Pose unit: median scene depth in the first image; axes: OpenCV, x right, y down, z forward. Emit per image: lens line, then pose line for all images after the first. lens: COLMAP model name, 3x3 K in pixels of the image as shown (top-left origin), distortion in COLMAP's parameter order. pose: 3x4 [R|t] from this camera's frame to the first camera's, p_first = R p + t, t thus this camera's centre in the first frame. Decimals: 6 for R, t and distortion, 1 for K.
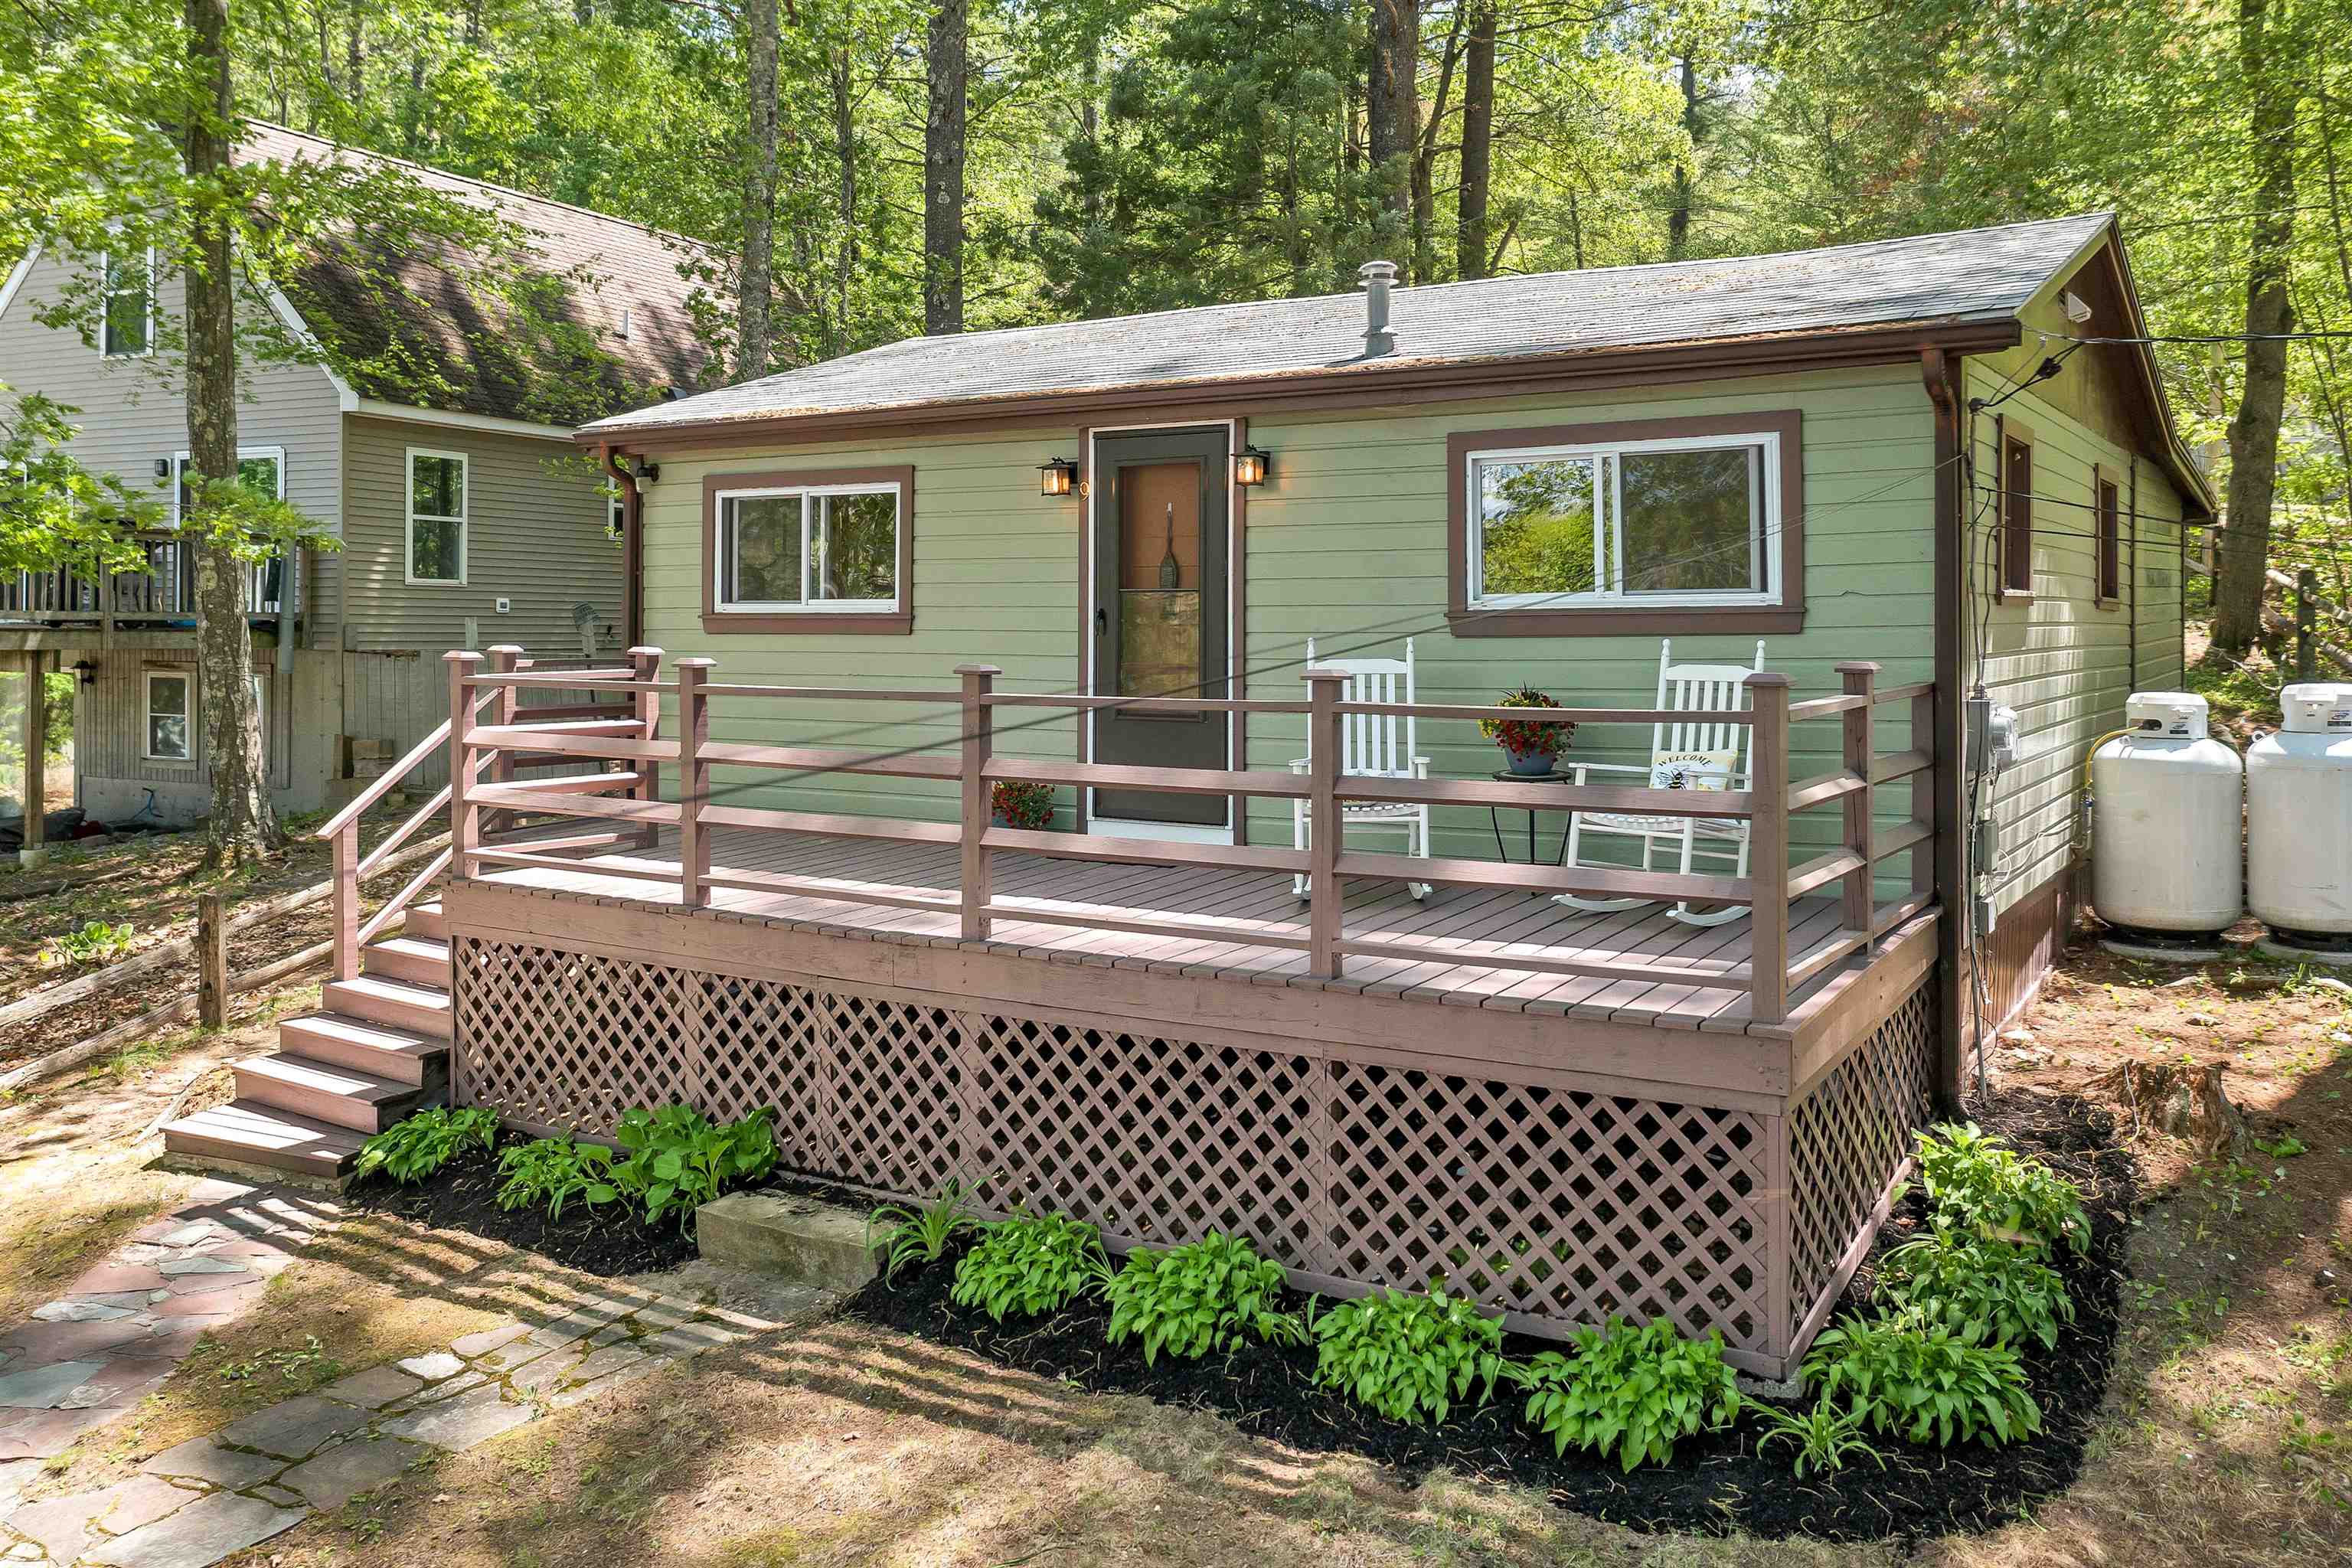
lens RADIAL K [[1763.7, 0, 1176.0], [0, 1763.7, 784.0], [0, 0, 1]] dist [0.050425, -0.000915]
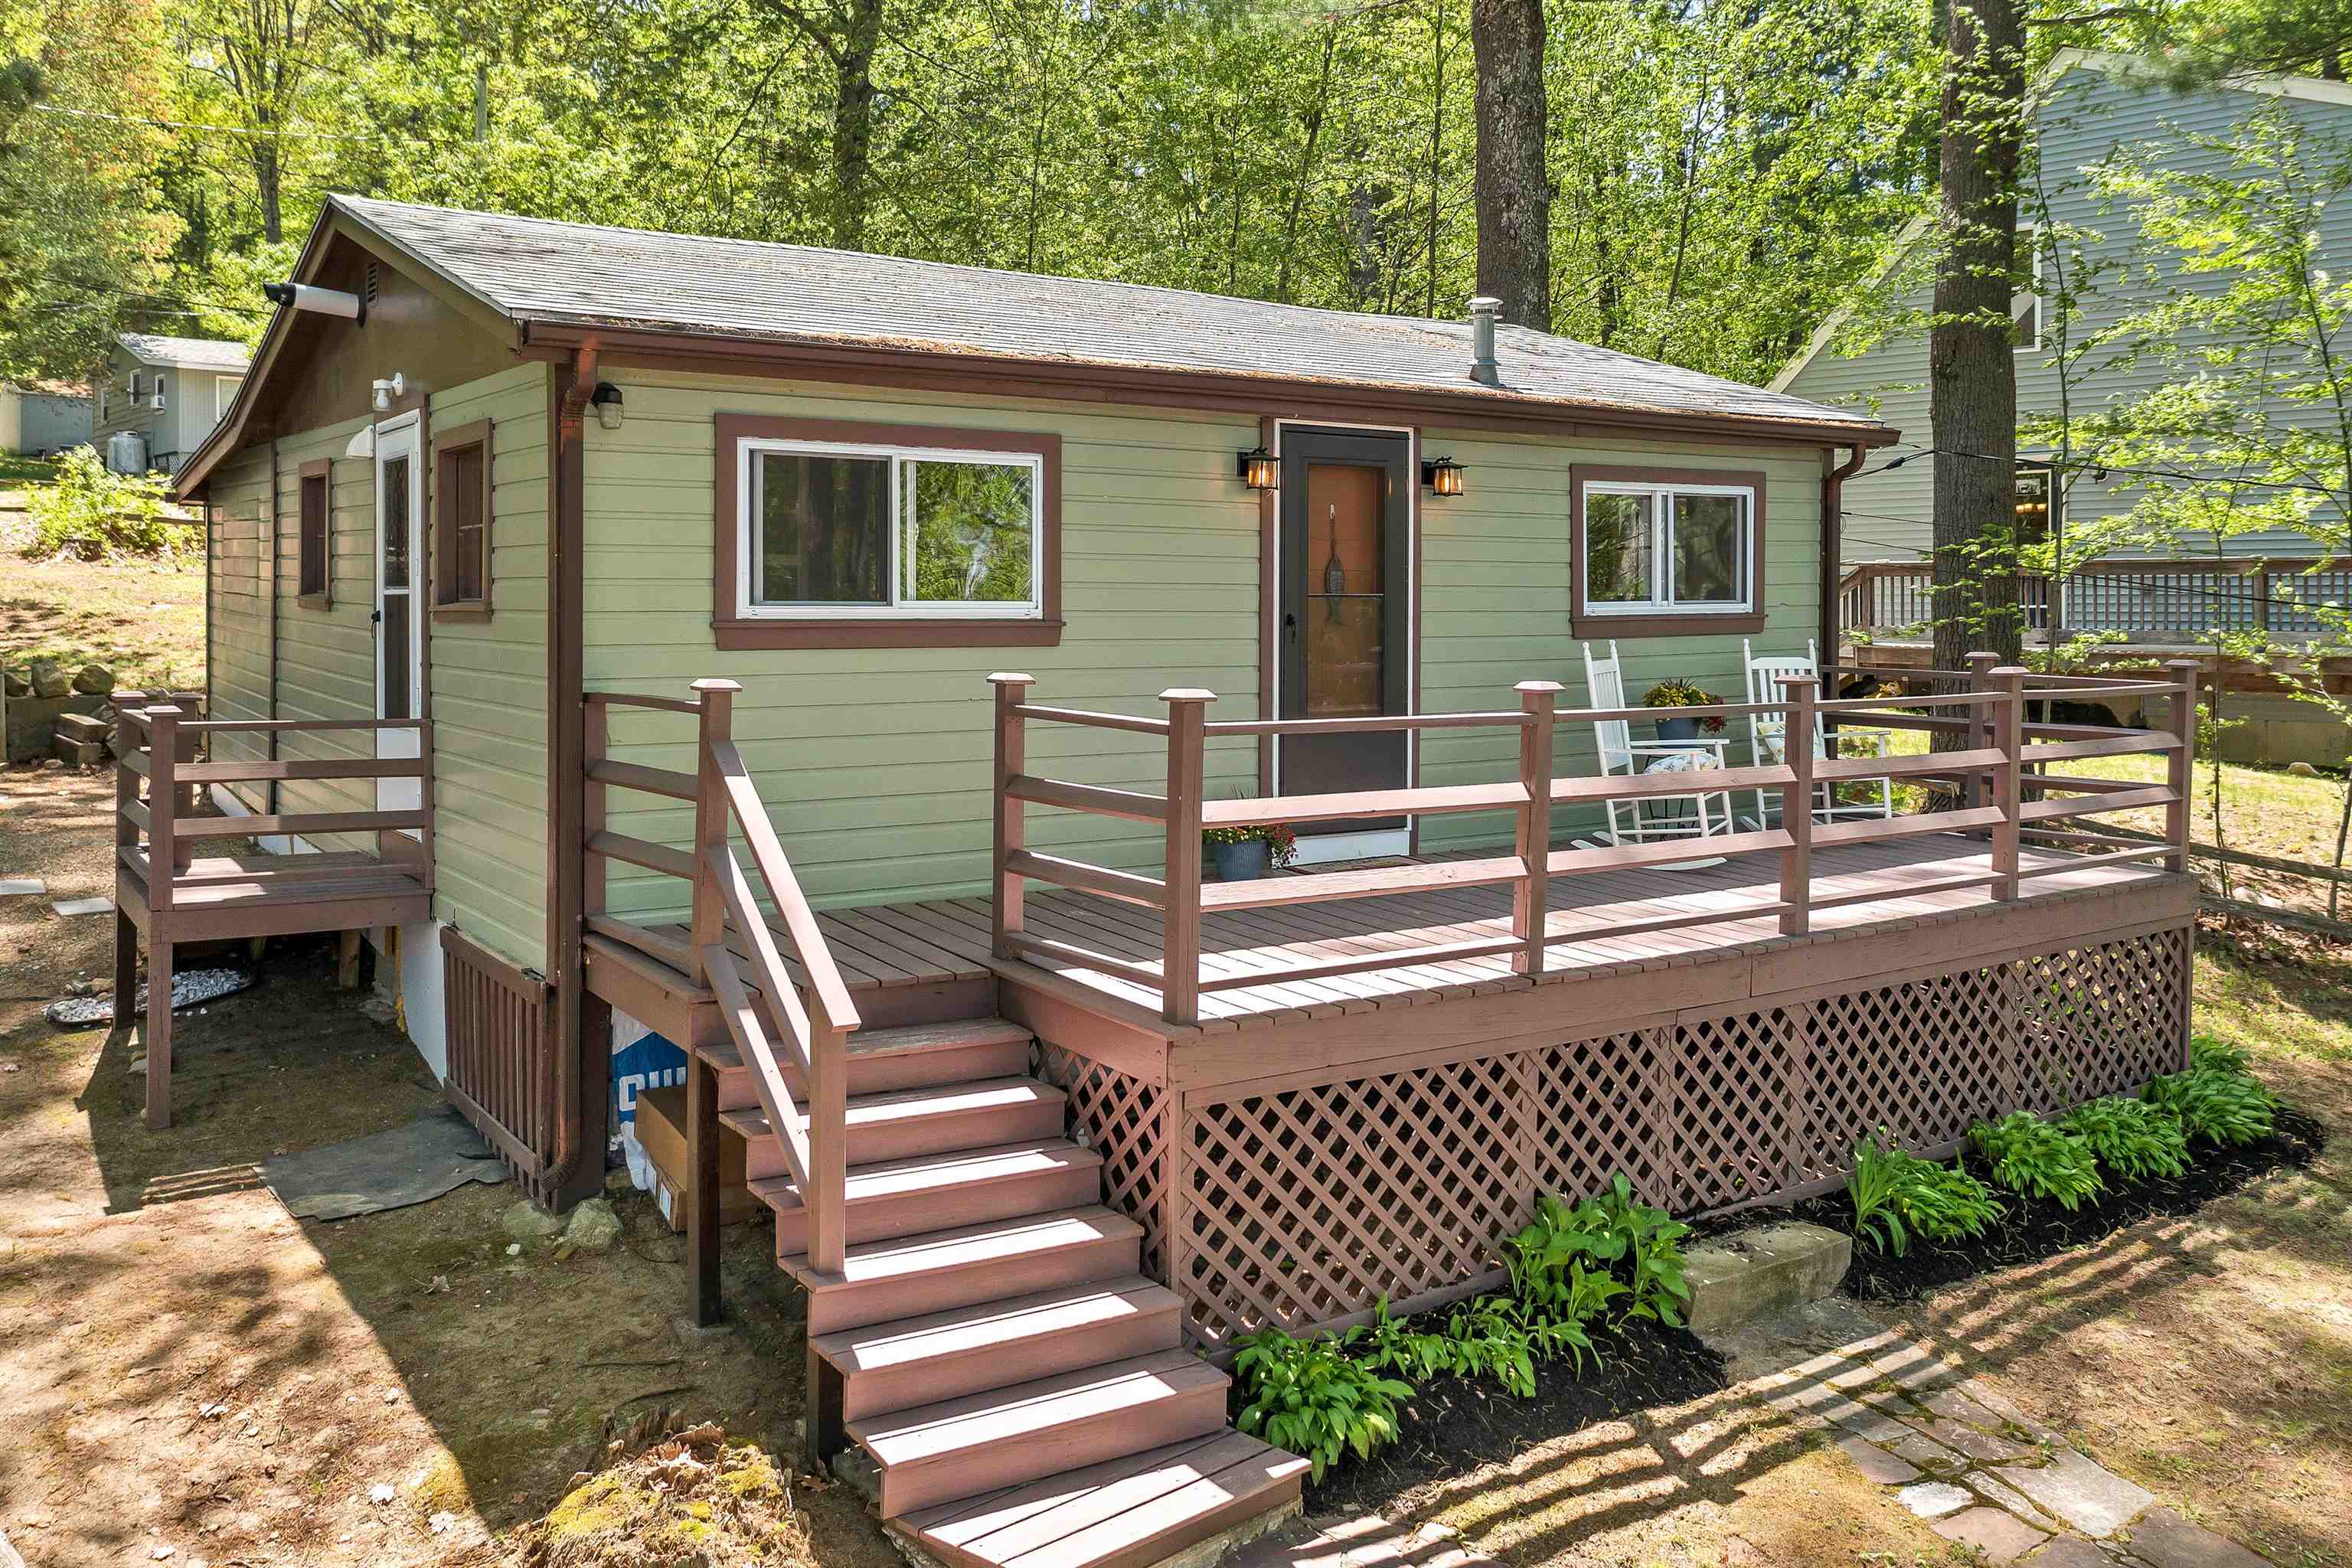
lens RADIAL K [[1983.9, 0, 1176.0], [0, 1983.9, 784.0], [0, 0, 1]] dist [0.037232, 0.001494]
pose [[0.426312, -0.066317, 0.902142, -0.952680], [0.081740, 0.996053, 0.034593, -0.053189], [-0.900875, 0.058994, 0.430050, 0.602864]]
